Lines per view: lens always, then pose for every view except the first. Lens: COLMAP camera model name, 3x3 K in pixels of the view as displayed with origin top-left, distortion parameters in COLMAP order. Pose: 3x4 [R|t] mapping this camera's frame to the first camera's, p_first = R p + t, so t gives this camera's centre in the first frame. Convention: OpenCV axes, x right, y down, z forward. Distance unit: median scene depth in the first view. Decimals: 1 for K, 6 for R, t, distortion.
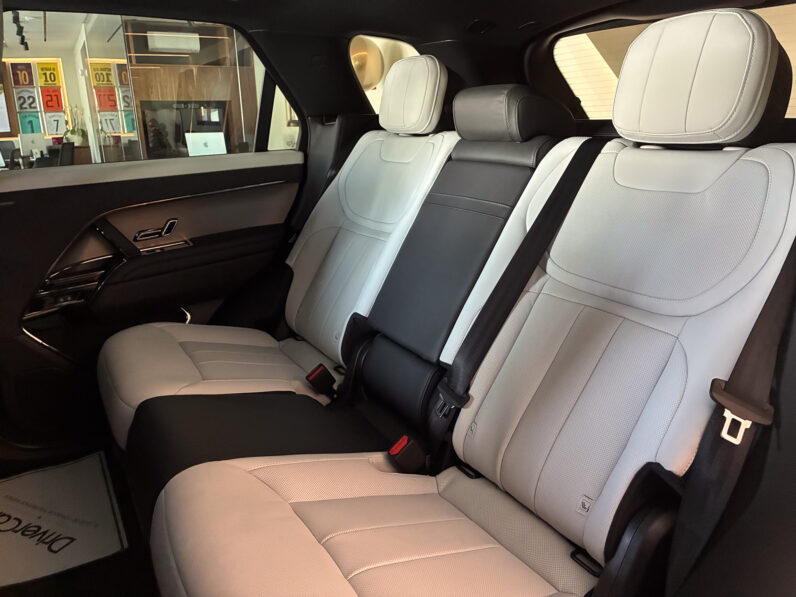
lens RADIAL K [[607.8, 0, 405.9], [0, 607.8, 293.3], [0, 0, 1]] dist [0.045489, -0.078795]
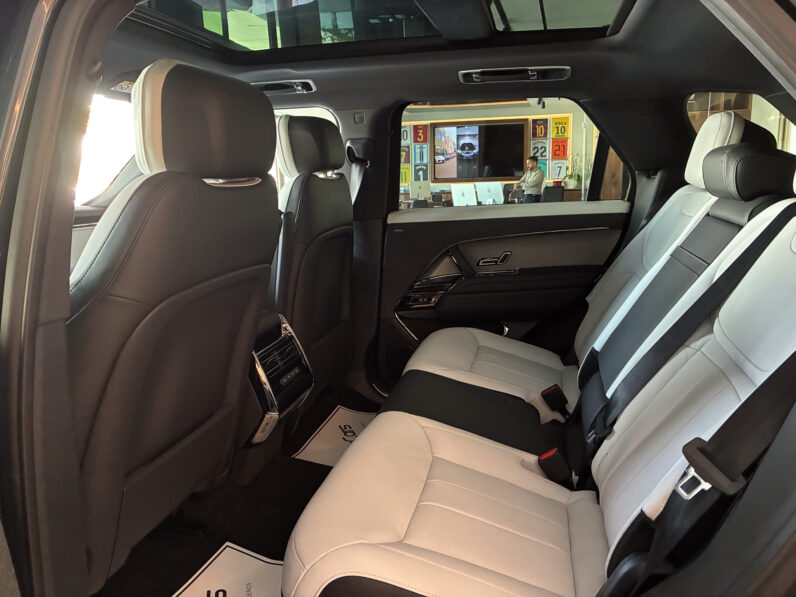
lens RADIAL K [[607.8, 0, 405.9], [0, 607.8, 293.3], [0, 0, 1]] dist [0.045489, -0.078795]
pose [[0.714583, 0.136772, -0.686050, 0.337769], [-0.183214, 0.983060, 0.005150, -0.005144], [0.675133, 0.122013, 0.727536, -0.042328]]
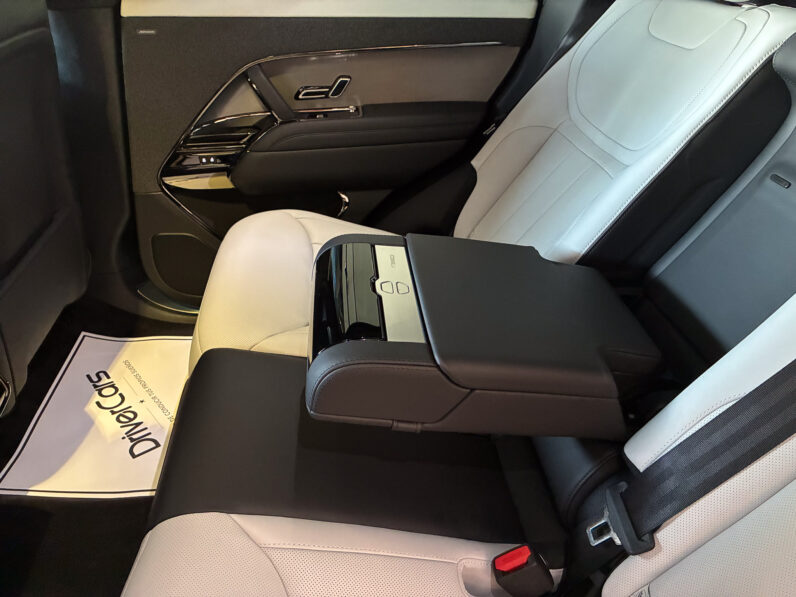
lens RADIAL K [[610.8, 0, 406.4], [0, 610.8, 298.6], [0, 0, 1]] dist [-0.000529, -0.005176]
pose [[0.907277, 0.278345, -0.315233, 0.007700], [-0.186410, 0.938127, 0.291838, -0.097171], [0.376960, -0.206015, 0.903027, 0.277237]]
